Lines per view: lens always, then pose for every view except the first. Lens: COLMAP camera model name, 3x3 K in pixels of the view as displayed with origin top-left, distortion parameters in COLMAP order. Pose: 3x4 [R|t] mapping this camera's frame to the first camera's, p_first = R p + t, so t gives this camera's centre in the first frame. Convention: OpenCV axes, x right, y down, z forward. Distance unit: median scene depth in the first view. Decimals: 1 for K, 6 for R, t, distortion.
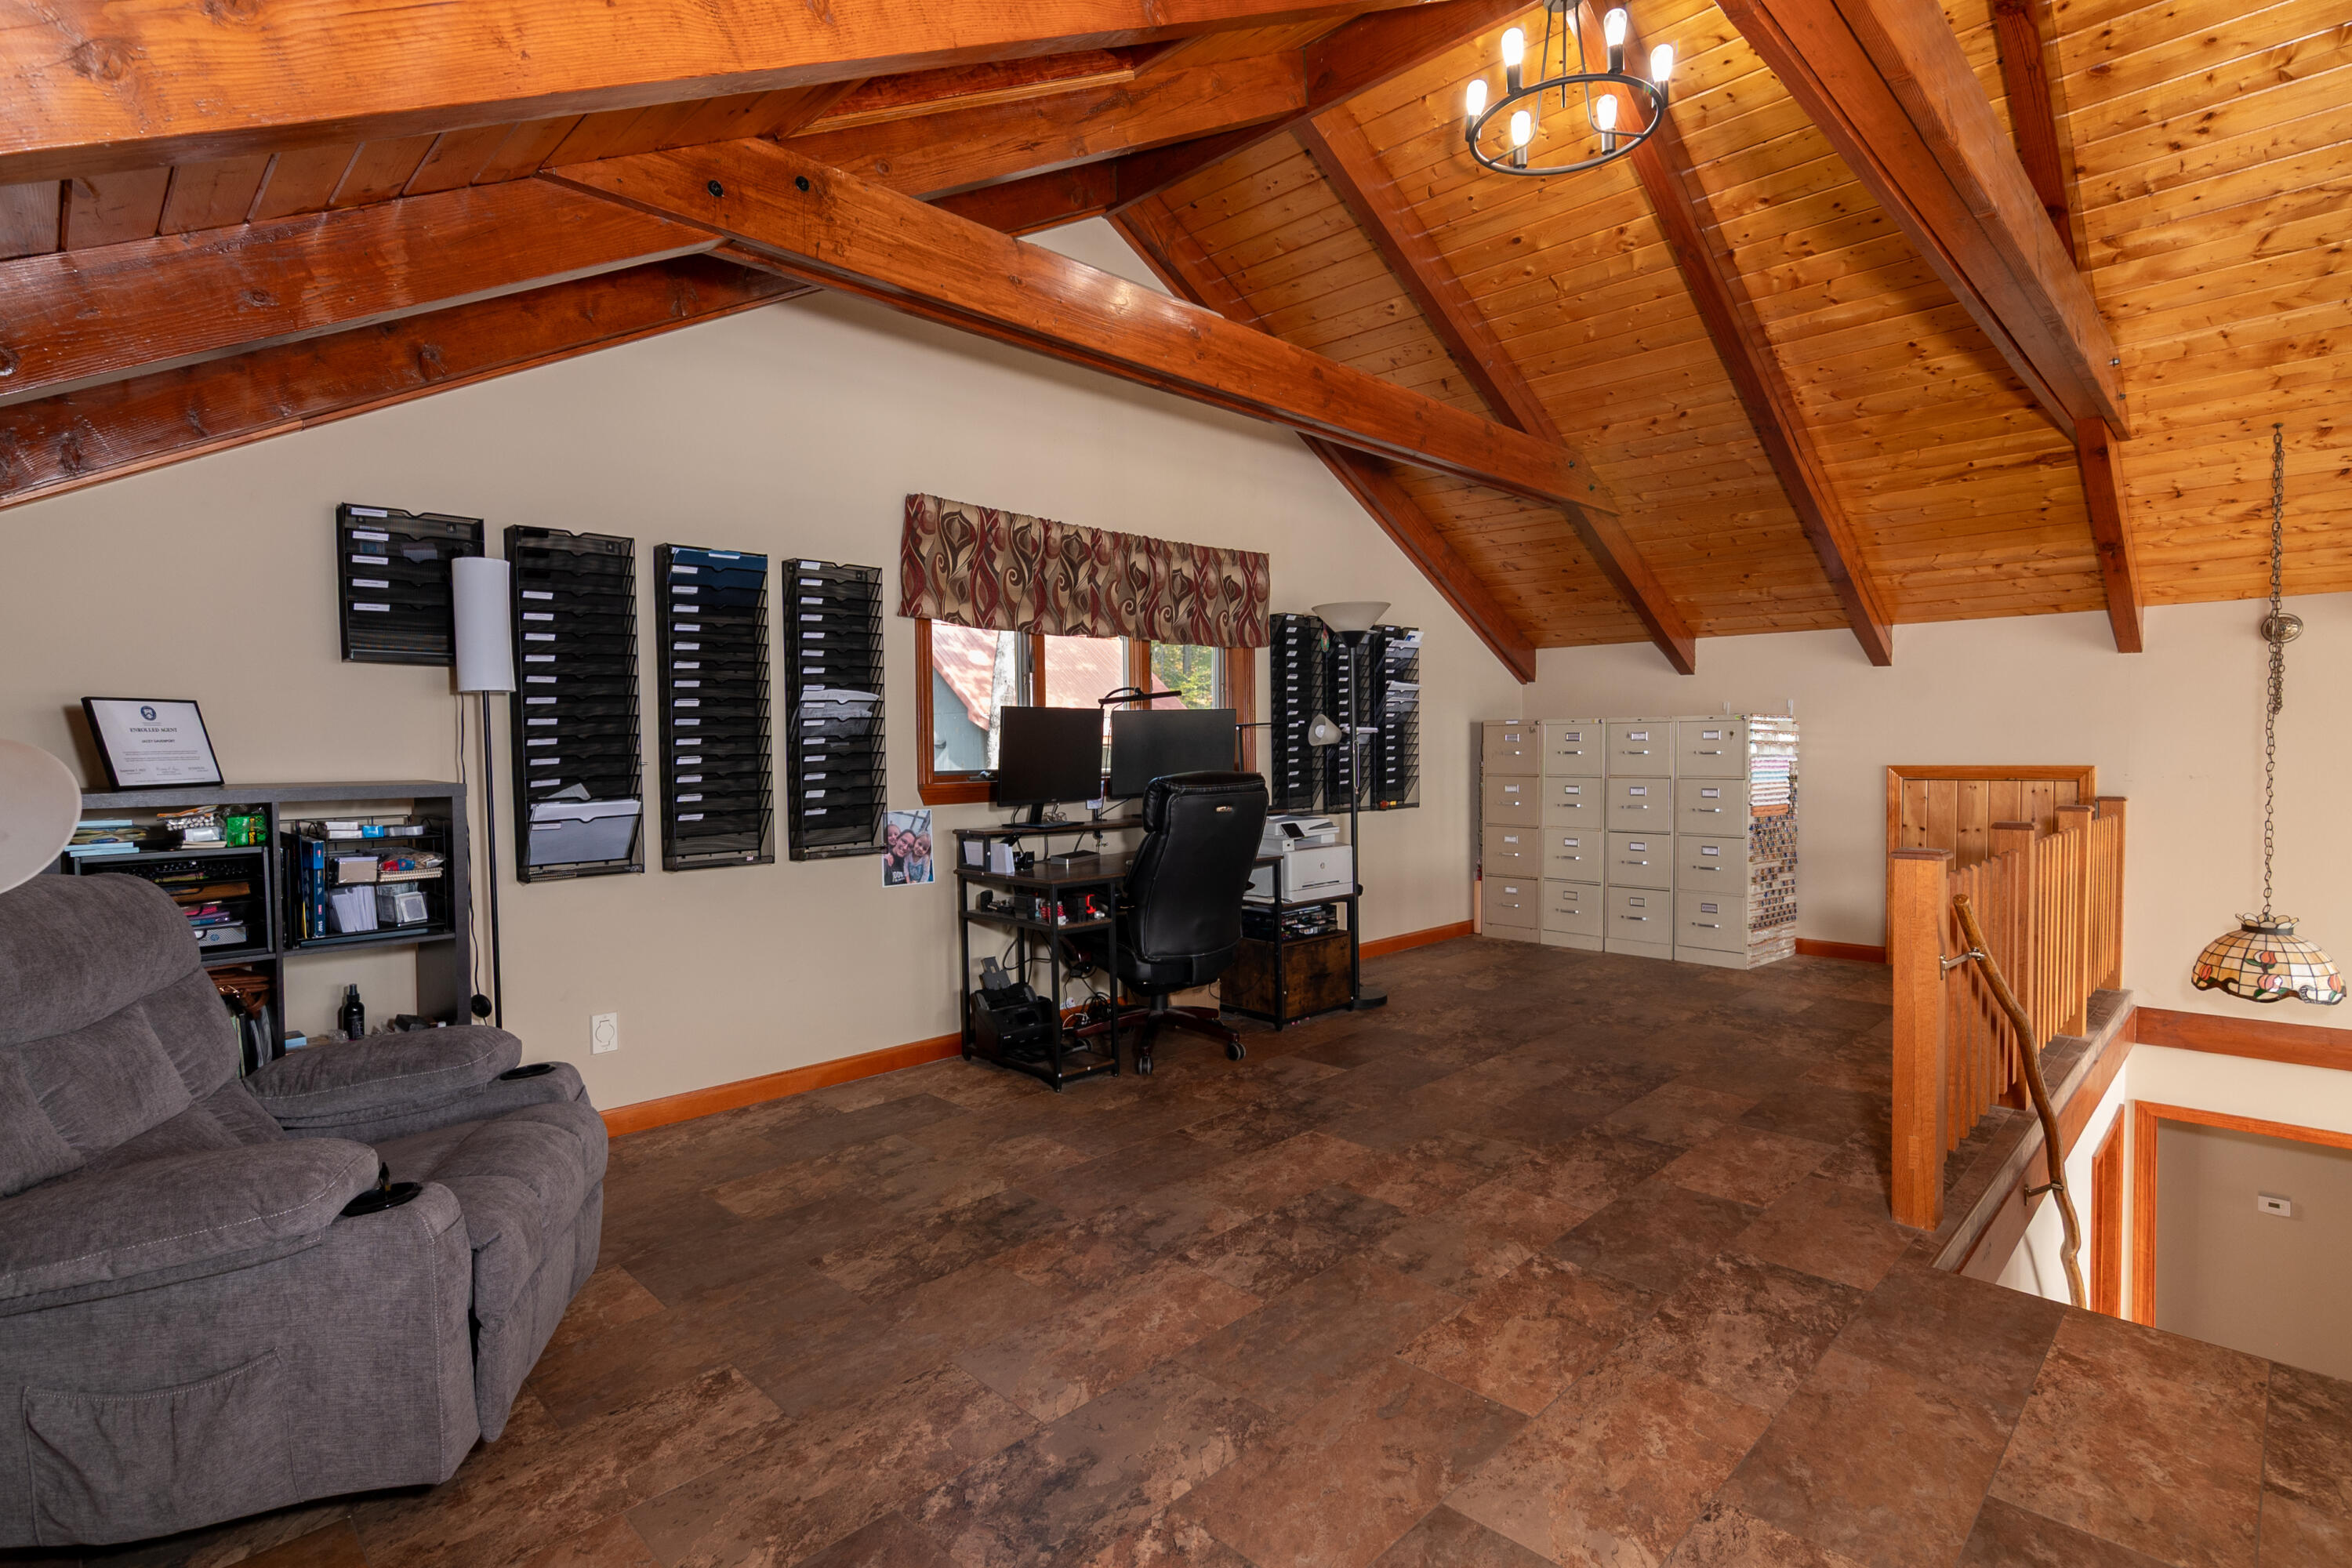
lens RADIAL K [[1144.4, 0, 1172.5], [0, 1144.4, 784.5], [0, 0, 1]] dist [0.002205, 0.002133]
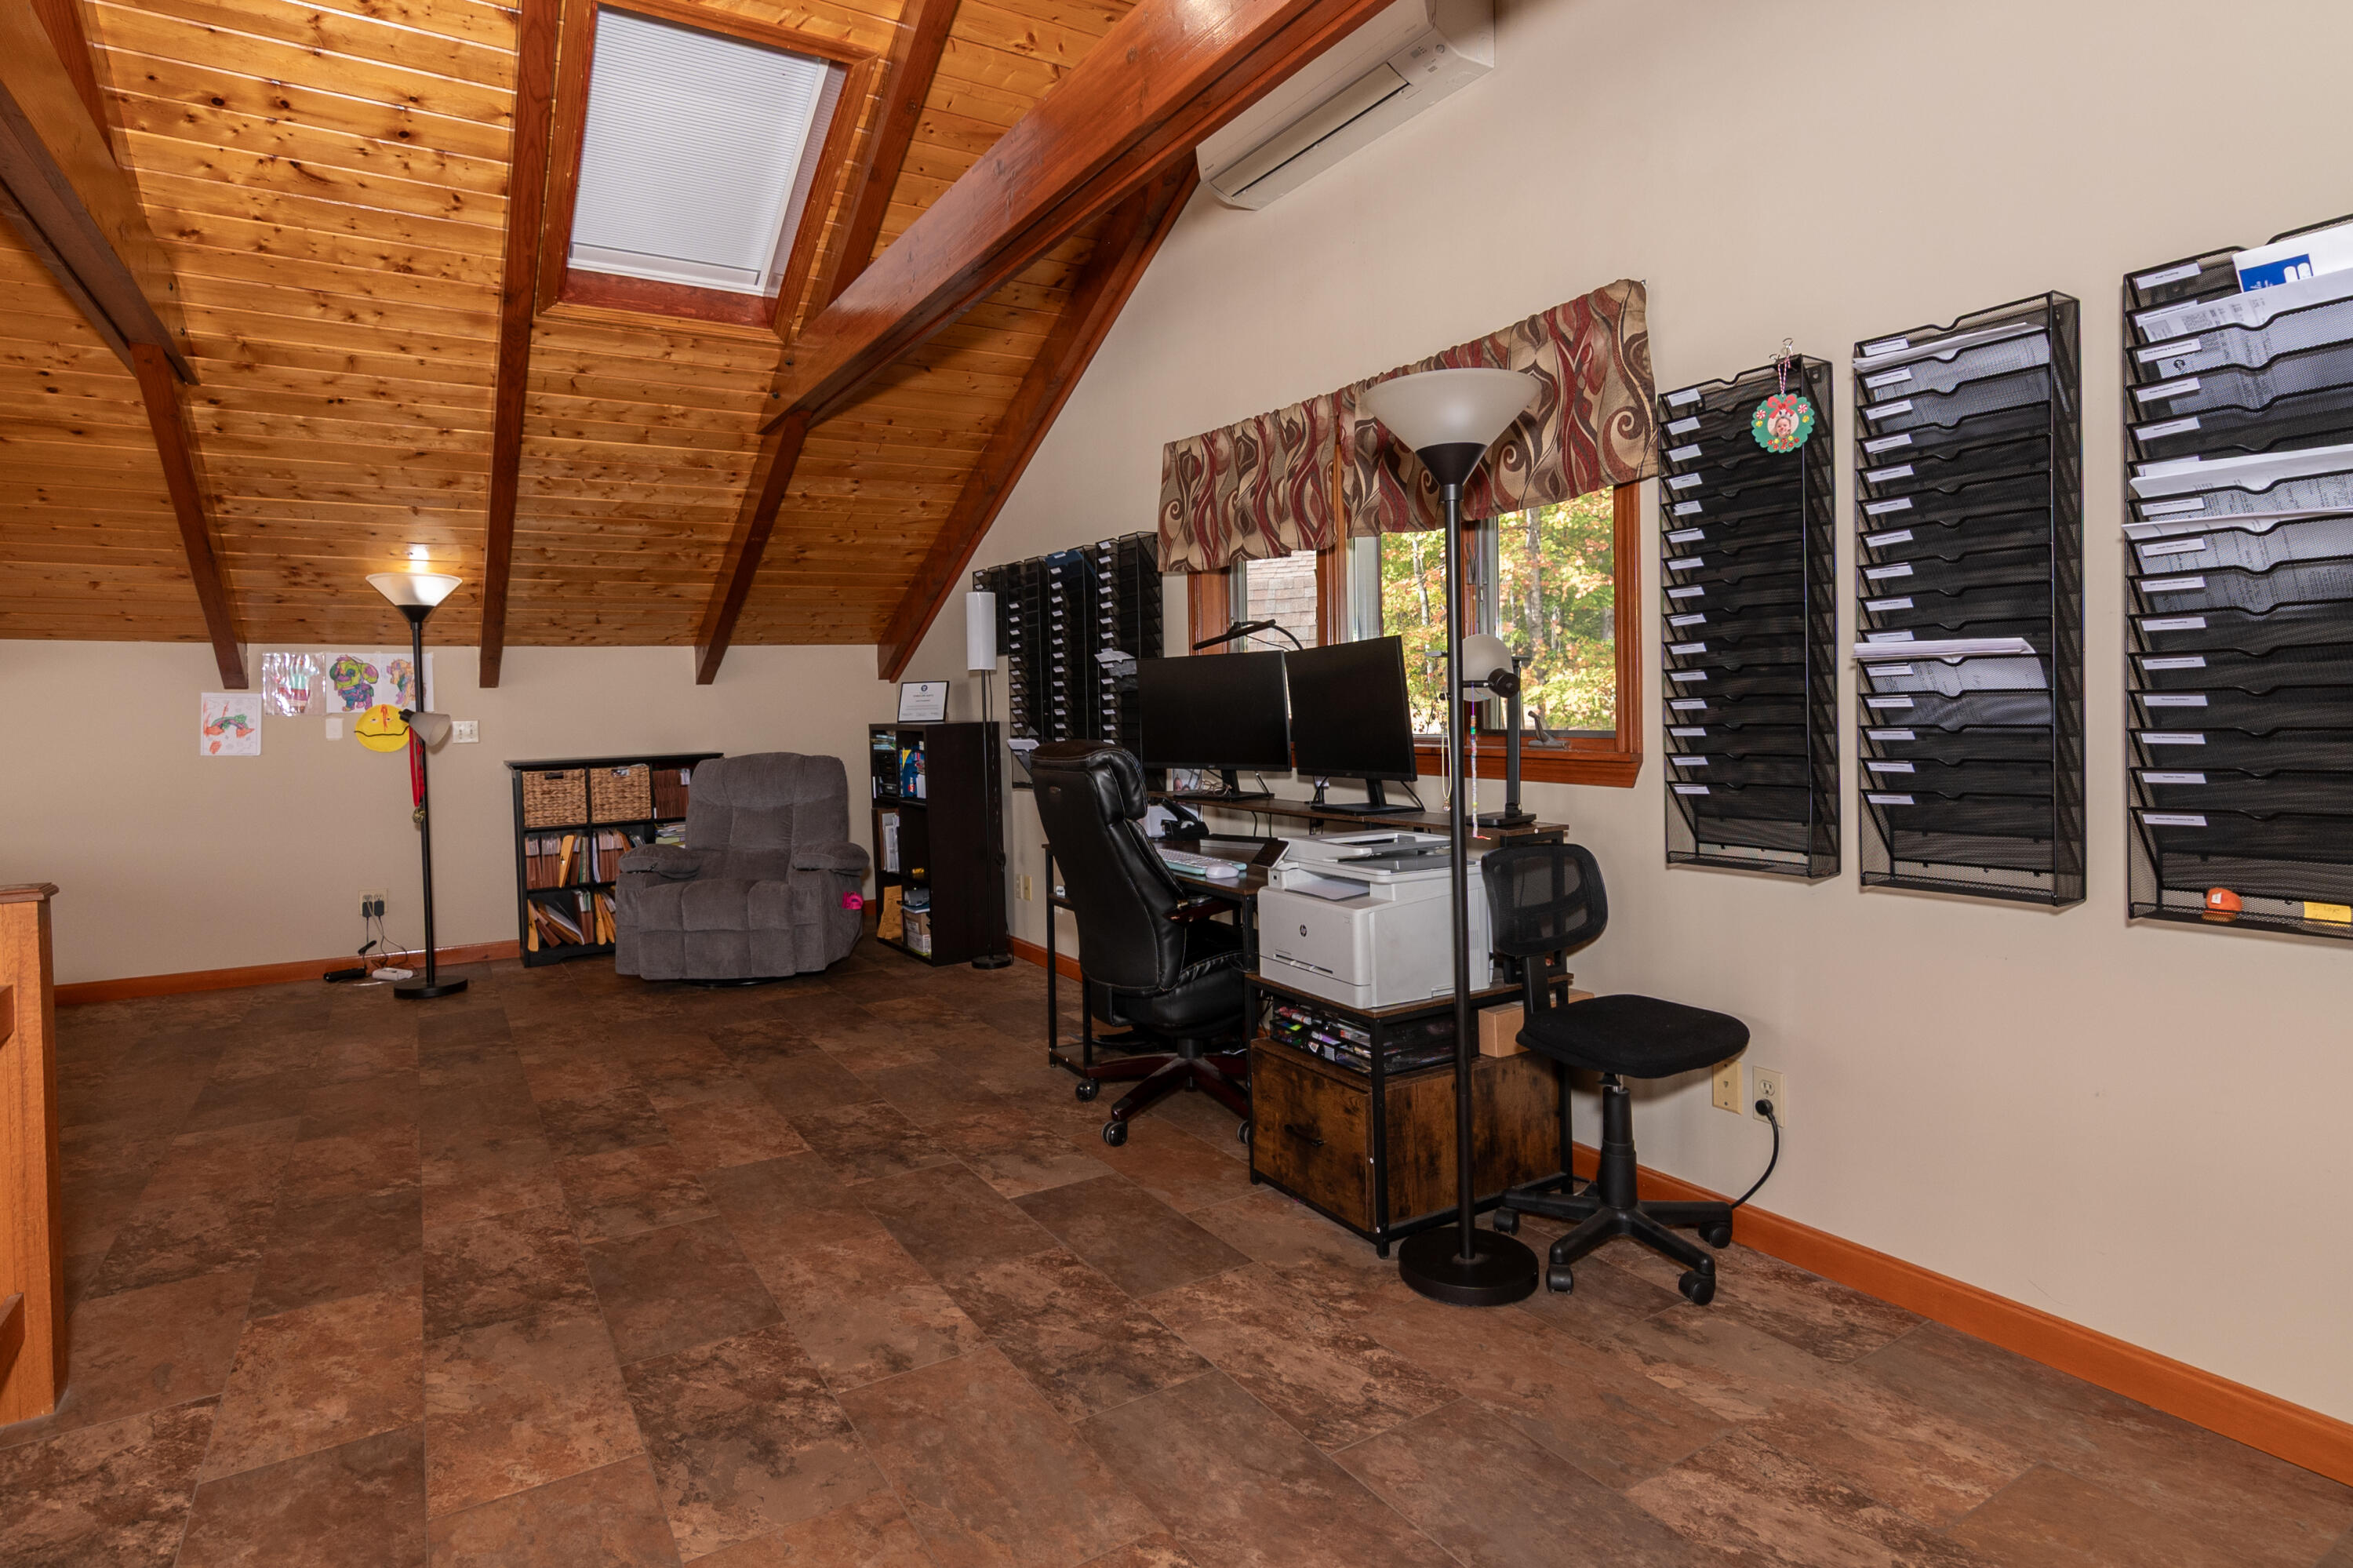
lens RADIAL K [[1243.8, 0, 1173.7], [0, 1243.8, 706.4], [0, 0, 1]] dist [-0.002003, 0.001097]
pose [[-0.237150, 0.018893, -0.971289, 1.010999], [-0.010483, 0.999703, 0.022006, -0.064153], [0.971416, 0.015401, -0.236882, 1.544569]]
